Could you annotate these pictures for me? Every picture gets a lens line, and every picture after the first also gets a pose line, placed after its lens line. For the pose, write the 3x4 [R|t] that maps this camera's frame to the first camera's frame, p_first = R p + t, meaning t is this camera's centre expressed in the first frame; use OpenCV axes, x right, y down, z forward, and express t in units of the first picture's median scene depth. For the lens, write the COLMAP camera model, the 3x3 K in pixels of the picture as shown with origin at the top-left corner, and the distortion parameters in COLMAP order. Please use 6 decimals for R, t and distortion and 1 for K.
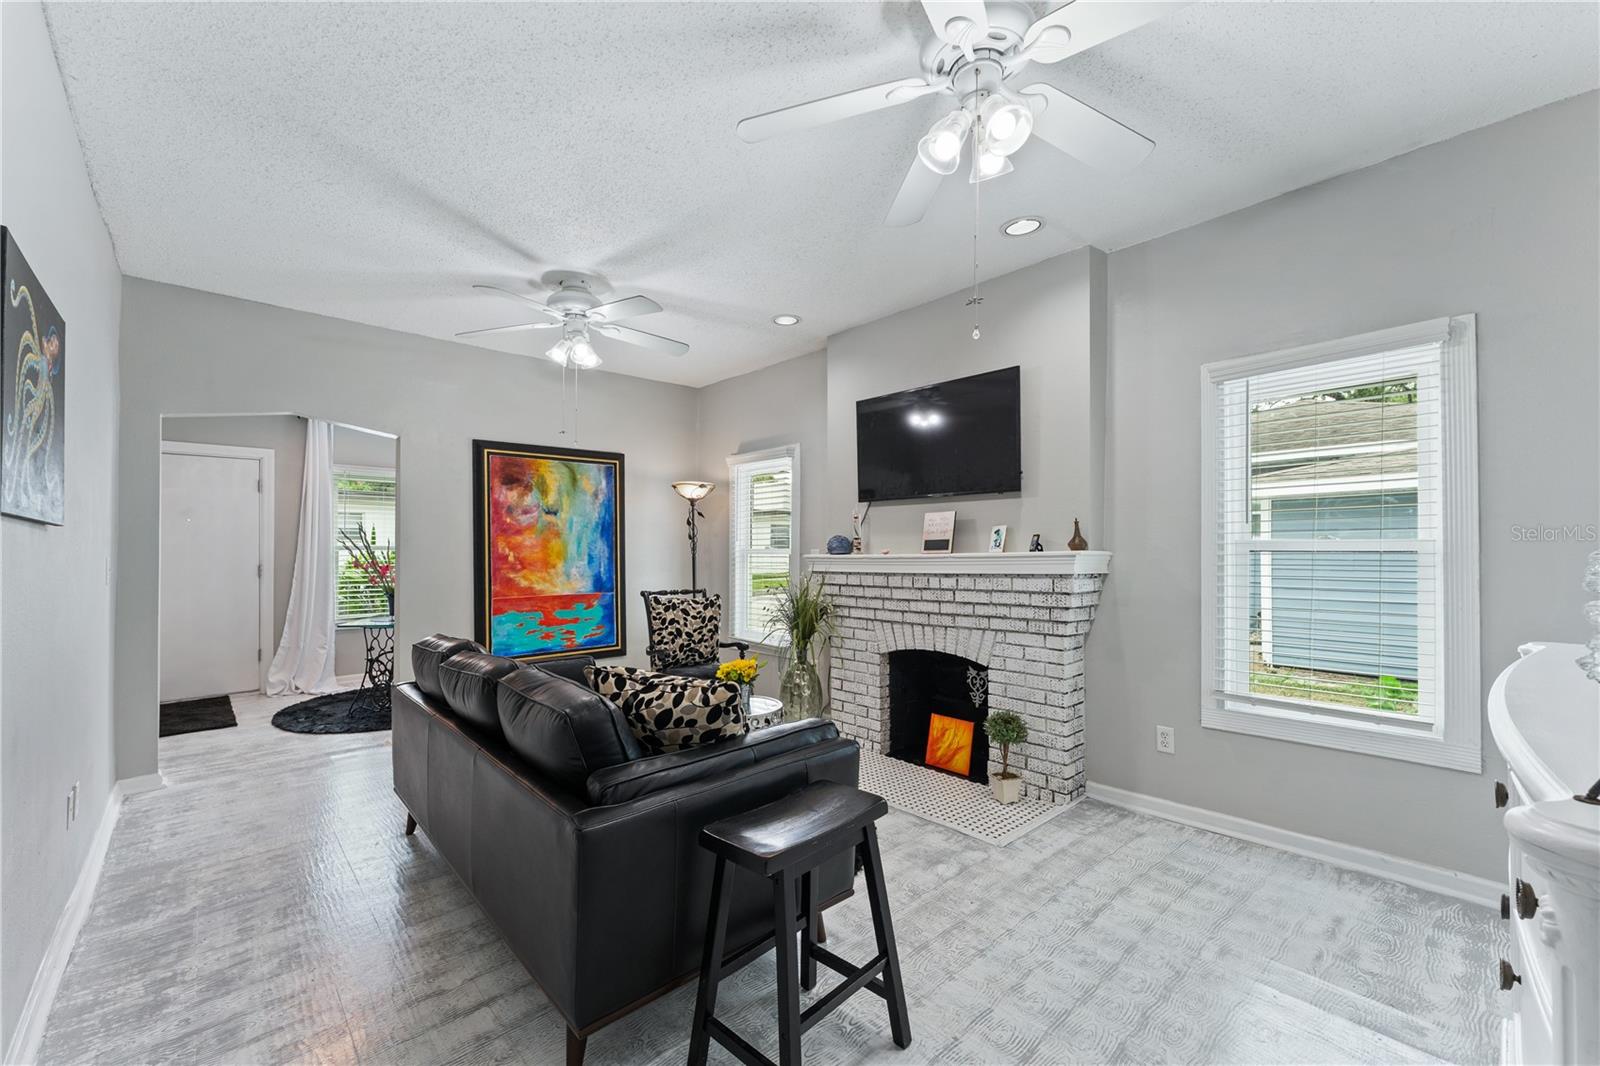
lens RADIAL K [[640.7, 0, 800.0], [0, 640.7, 533.0], [0, 0, 1]] dist [0.001182, 0.000232]
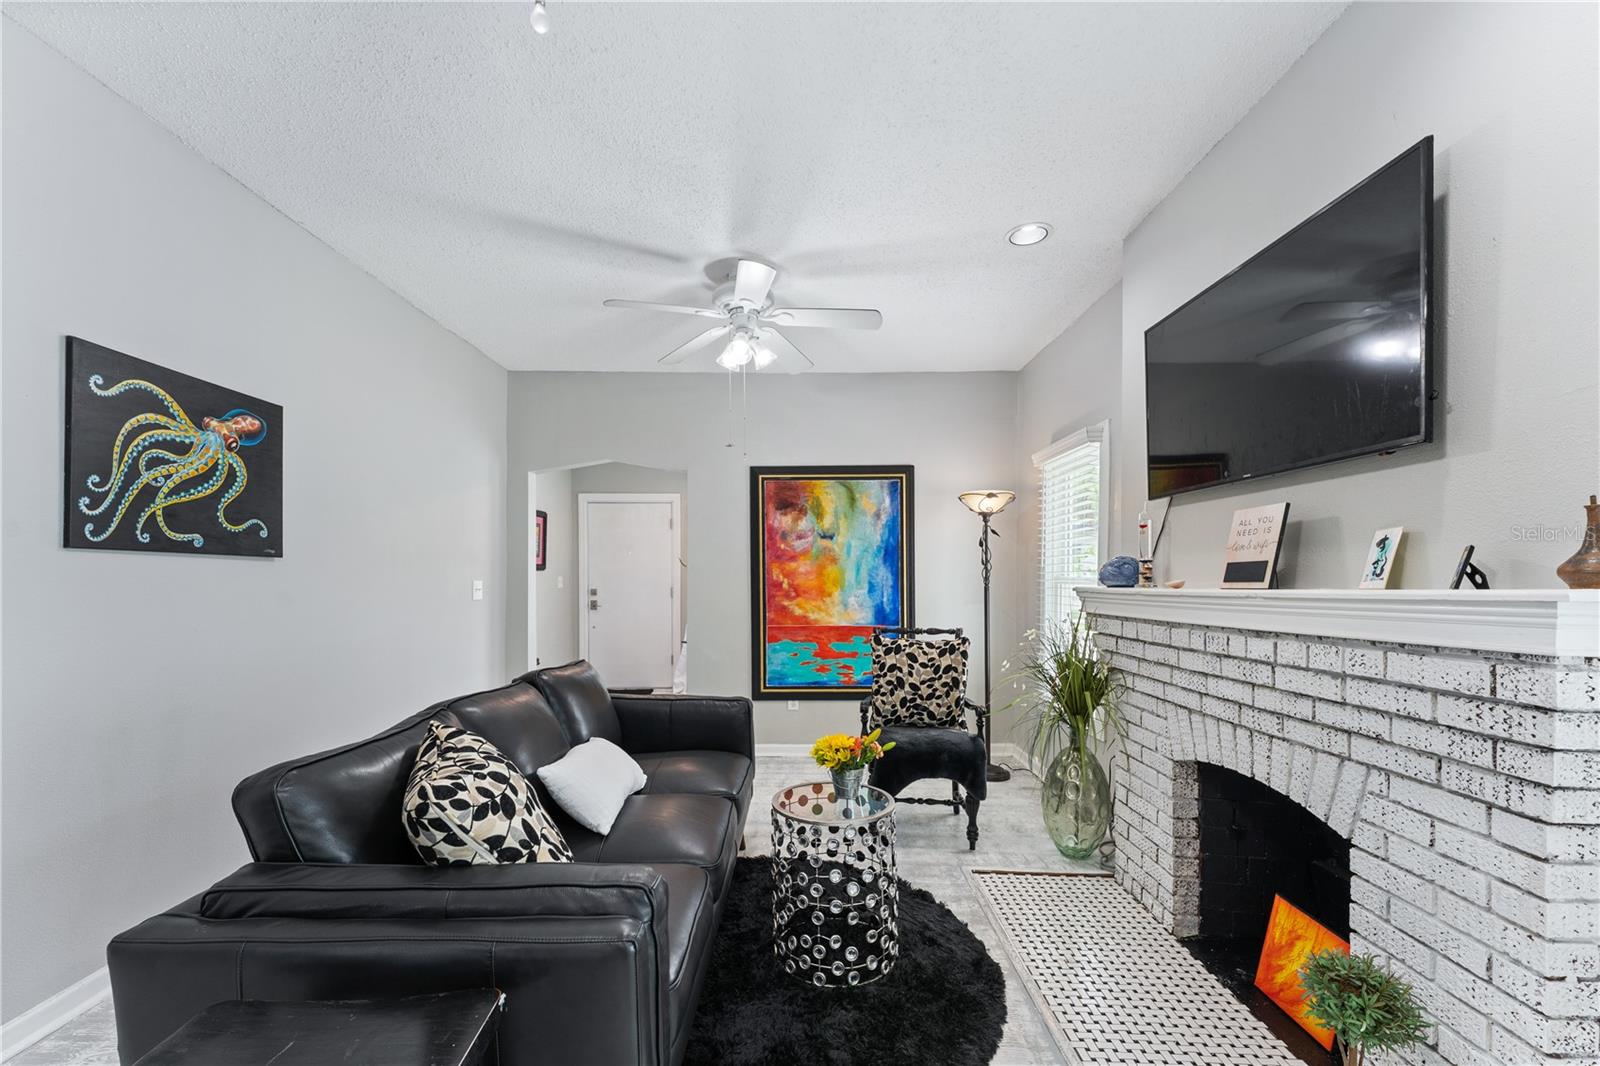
lens RADIAL K [[650.1, 0, 796.1], [0, 650.1, 574.5], [0, 0, 1]] dist [0.000064, 0.000312]
pose [[0.731256, 0.003351, -0.682094, 0.260308], [0.012453, 0.999756, 0.018262, 0.005846], [0.681989, -0.021849, 0.731036, 0.326336]]
